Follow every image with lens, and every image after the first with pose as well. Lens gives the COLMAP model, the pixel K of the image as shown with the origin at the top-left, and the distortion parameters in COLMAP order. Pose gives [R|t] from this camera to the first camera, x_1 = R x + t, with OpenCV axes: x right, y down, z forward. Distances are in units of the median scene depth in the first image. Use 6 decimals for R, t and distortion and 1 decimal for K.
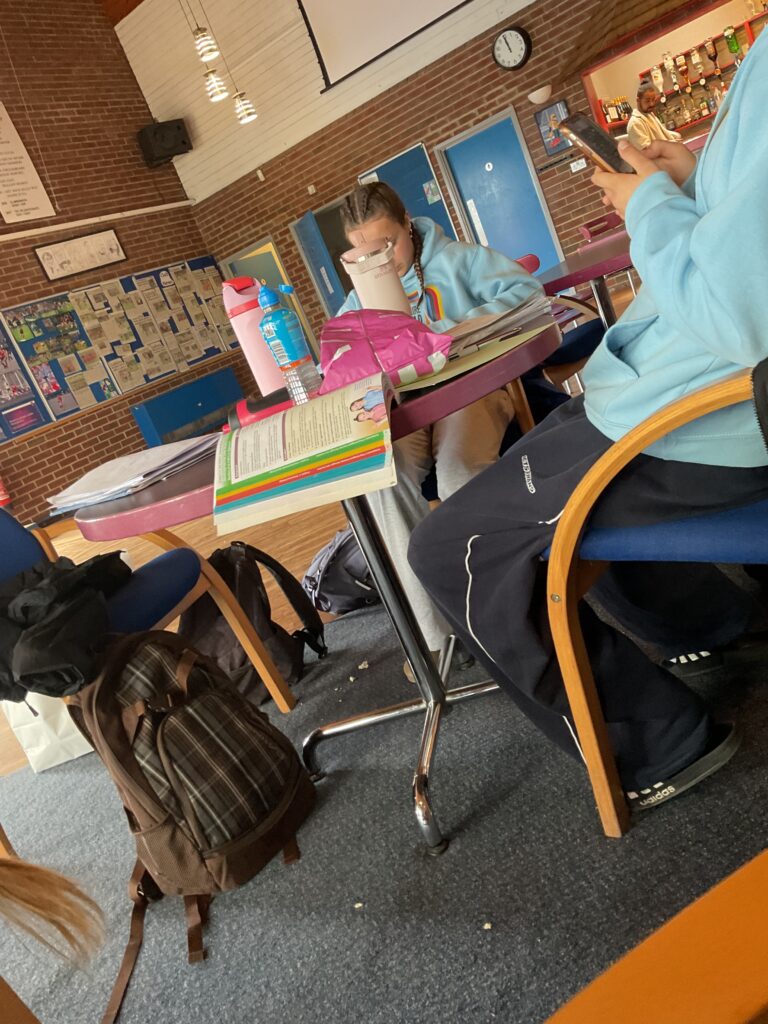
lens RADIAL K [[869.6, 0, 396.5], [0, 869.6, 503.8], [0, 0, 1]] dist [0.077398, -0.148879]
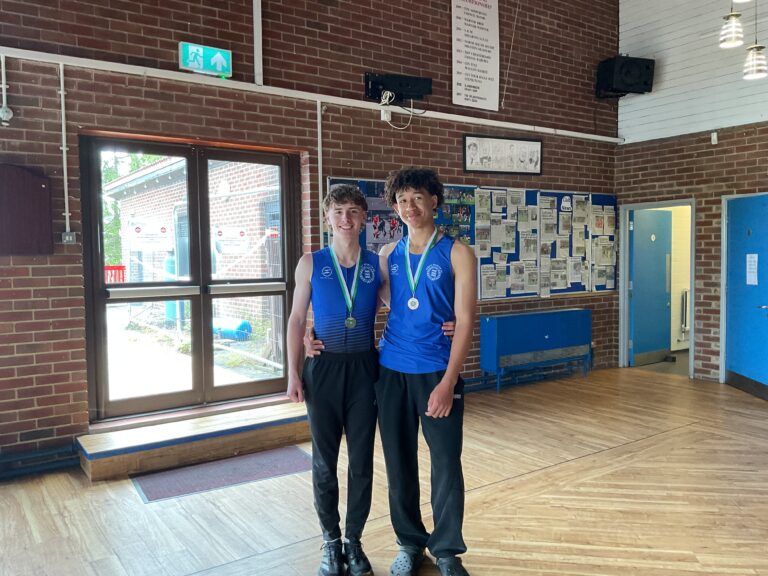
lens RADIAL K [[652.2, 0, 390.3], [0, 652.2, 289.9], [0, 0, 1]] dist [0.077398, -0.148879]
pose [[0.854912, 0.388876, -0.343367, -0.156920], [-0.421931, 0.906308, -0.024095, -0.076754], [0.301826, 0.165476, 0.938892, 0.298720]]
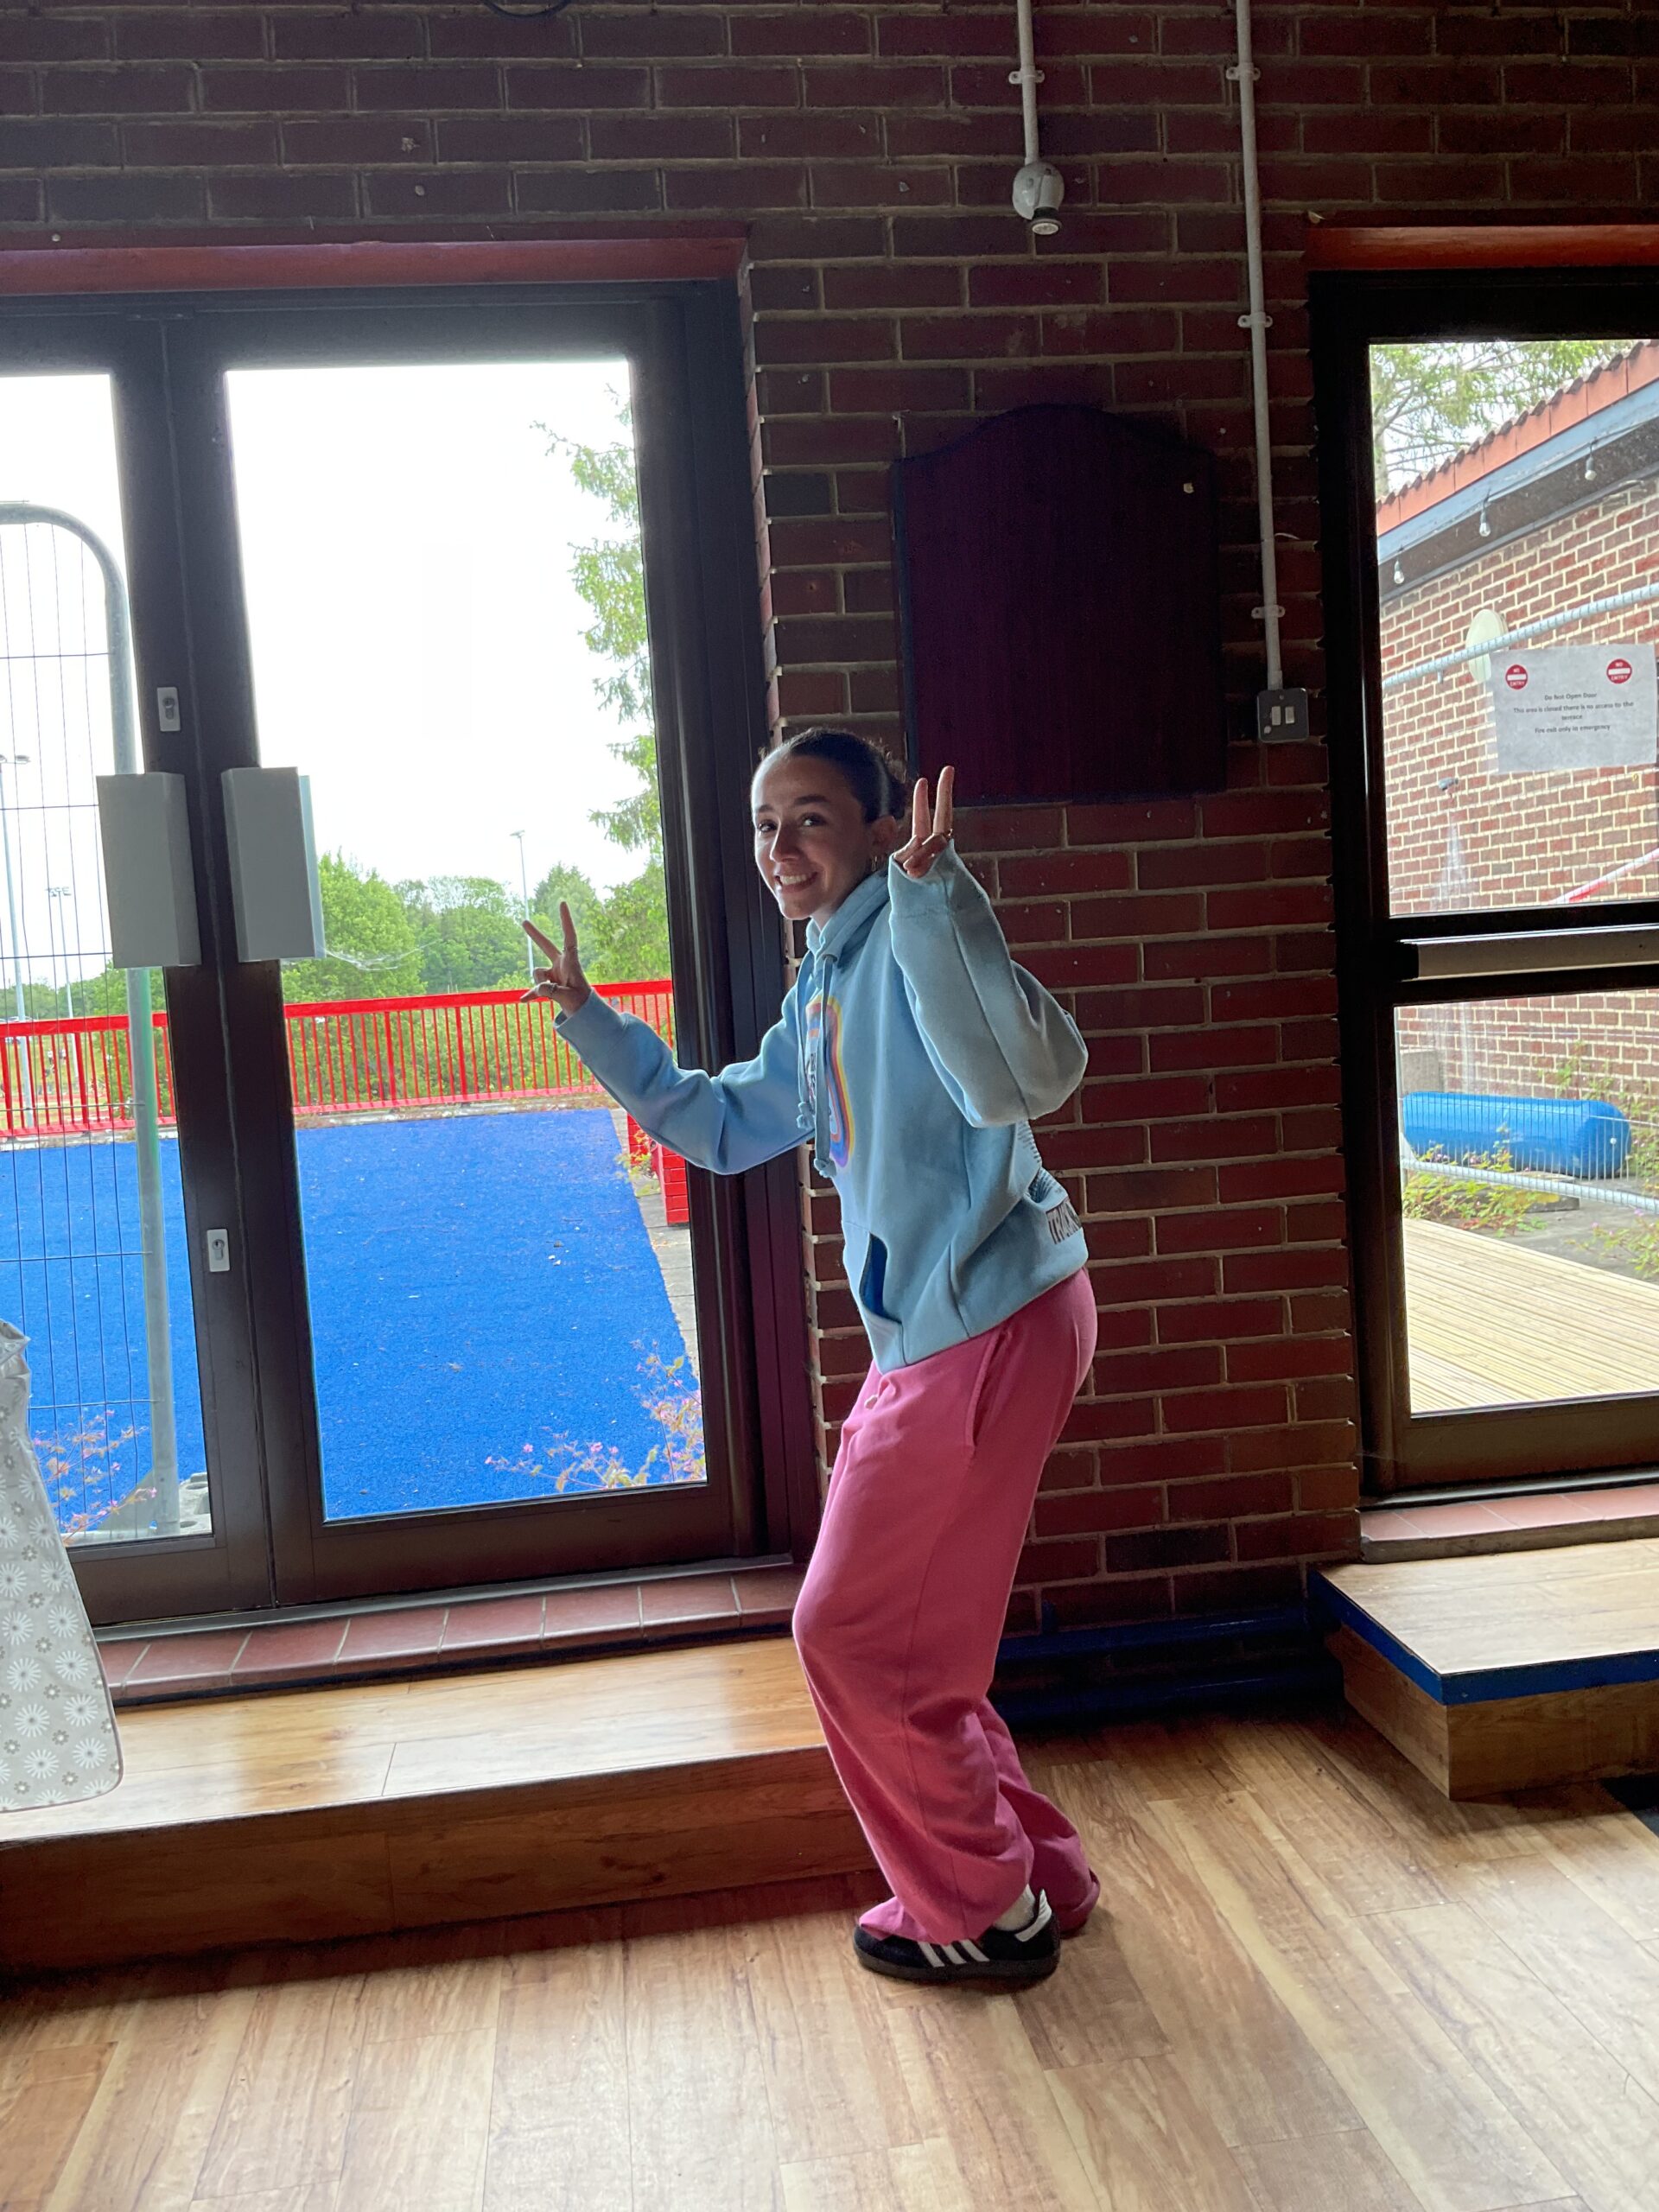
lens RADIAL K [[1878.5, 0, 781.8], [0, 1878.5, 1097.2], [0, 0, 1]] dist [0.077398, -0.148879]
pose [[0.593535, 0.389904, -0.704053, -0.333251], [-0.355077, 0.911929, 0.205686, -0.002485], [0.722244, 0.127912, 0.679707, 0.401345]]
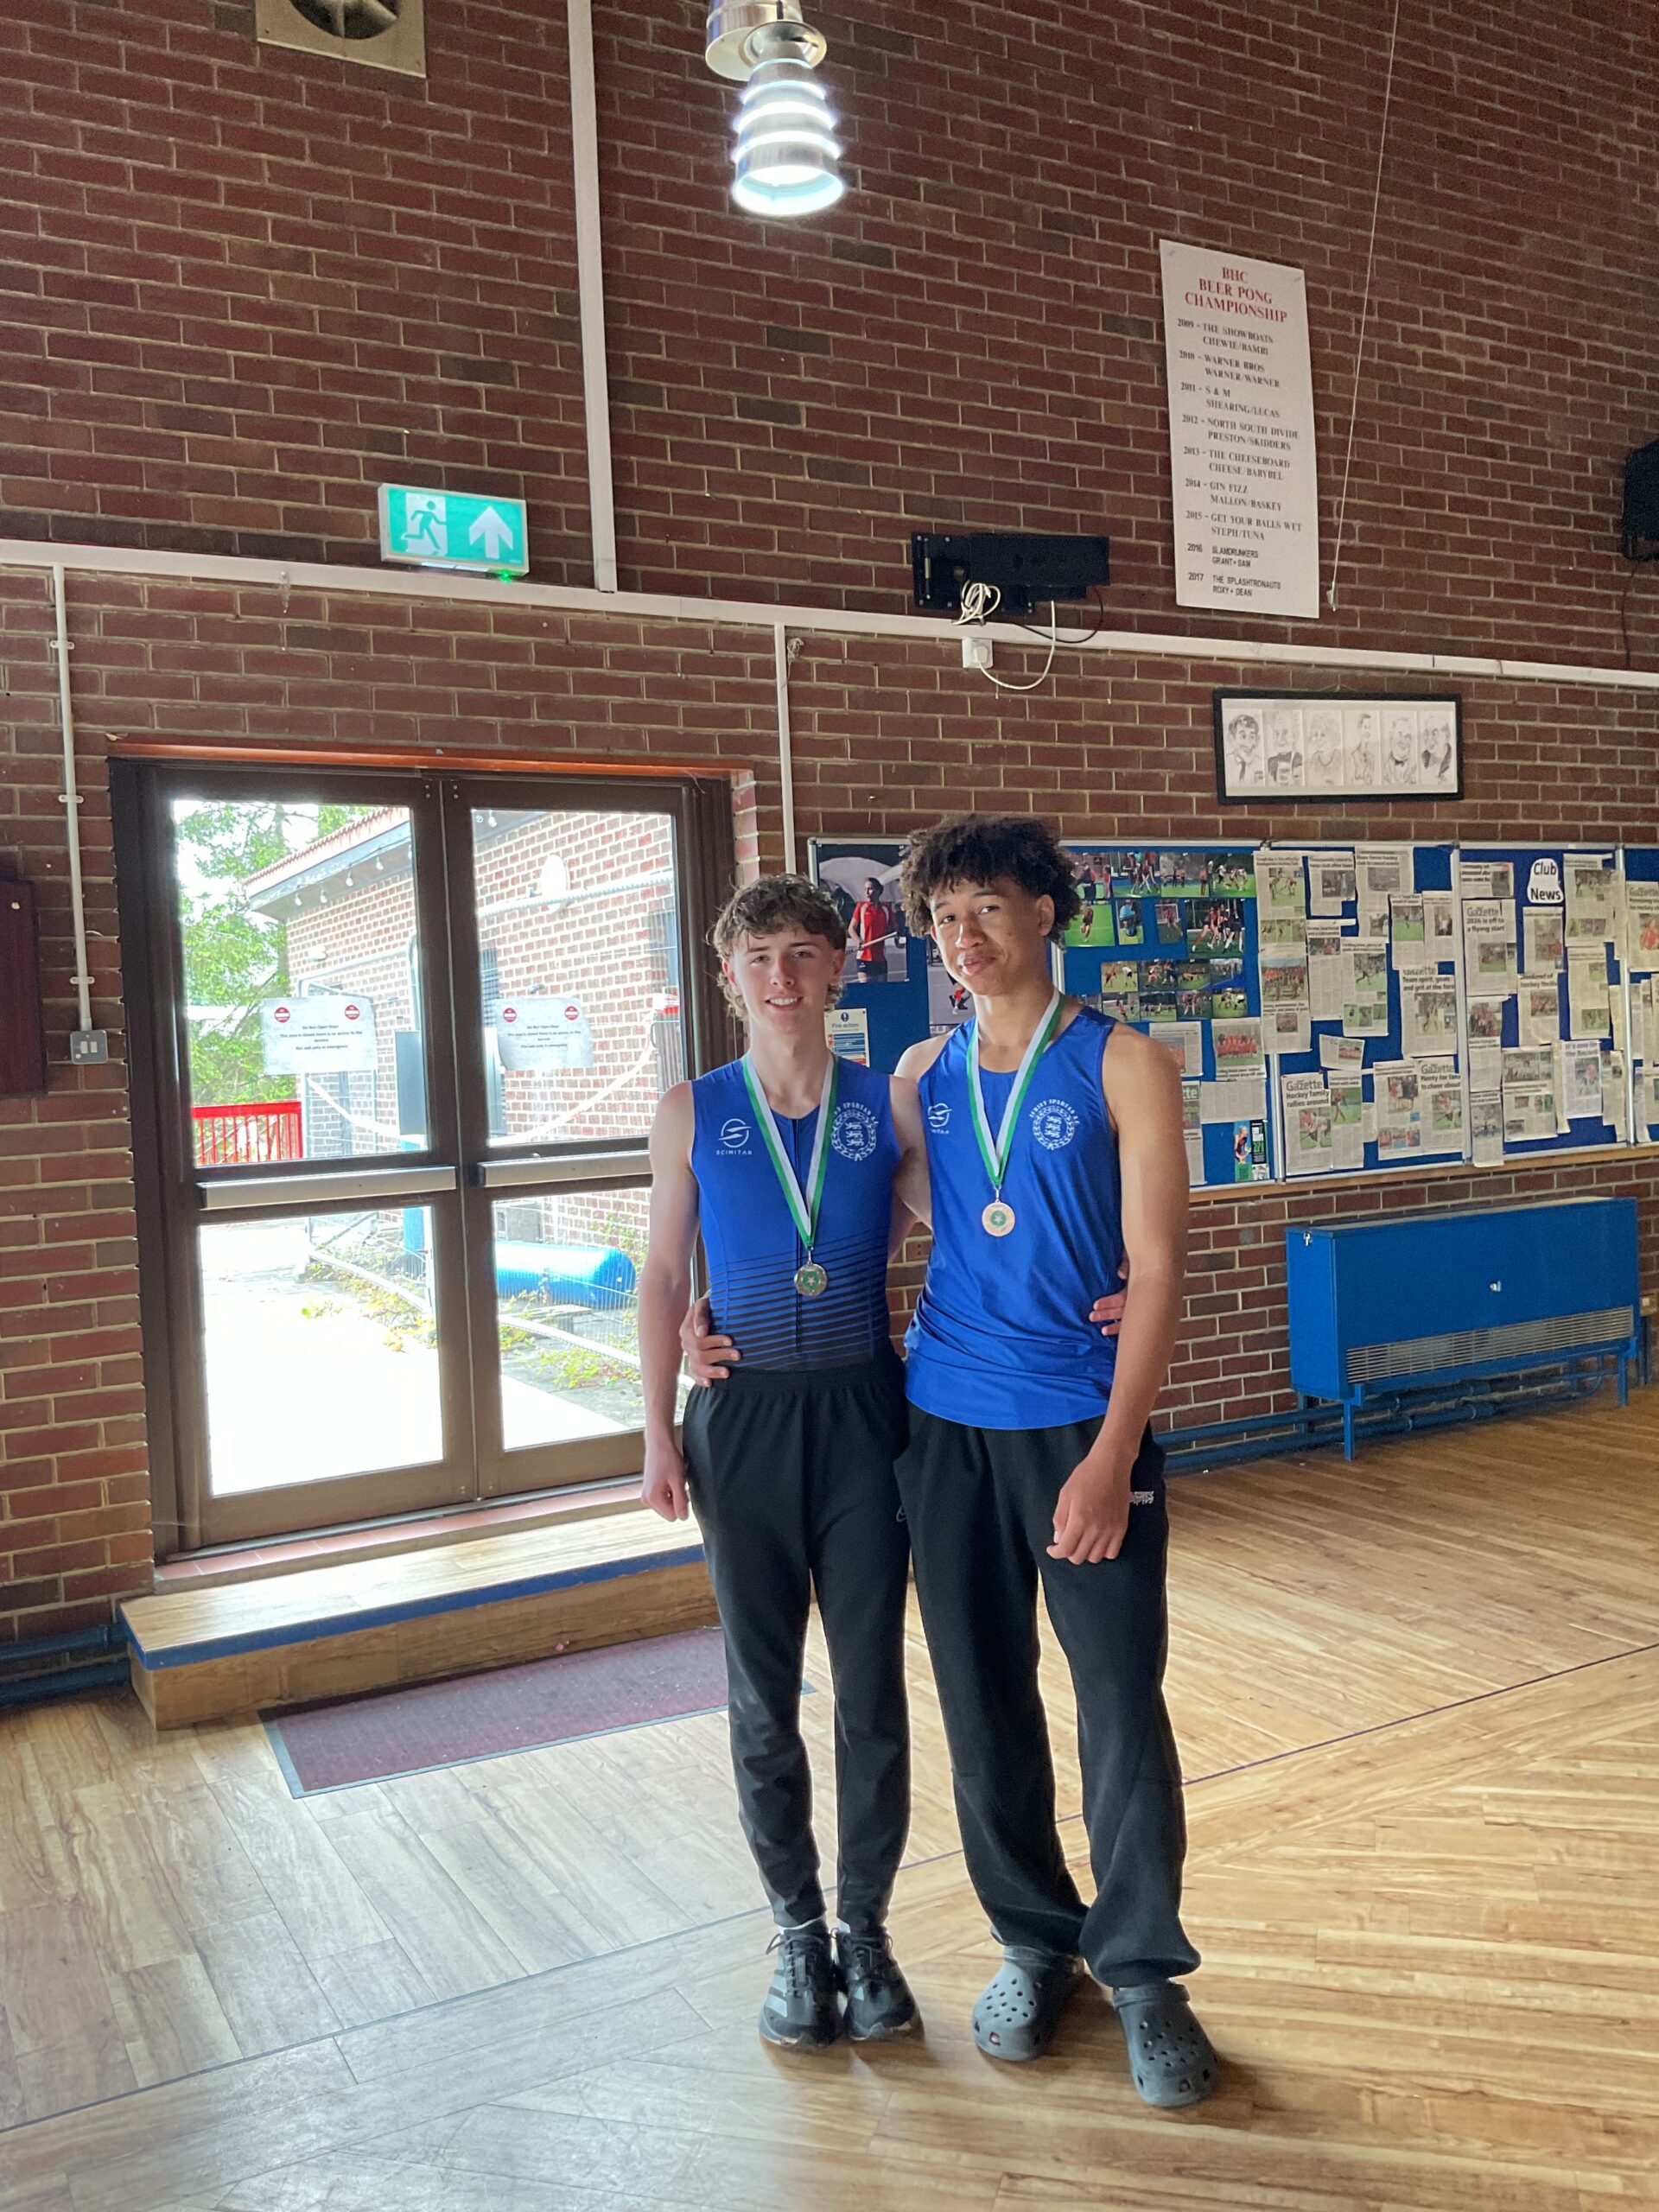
lens RADIAL K [[1878.5, 0, 844.2], [0, 1878.5, 1096.9], [0, 0, 1]] dist [0.077398, -0.148879]
pose [[0.820223, 0.352712, -0.450365, -0.145614], [-0.395470, 0.918479, -0.000921, -0.089195], [0.413326, 0.178861, 0.892844, 0.312364]]
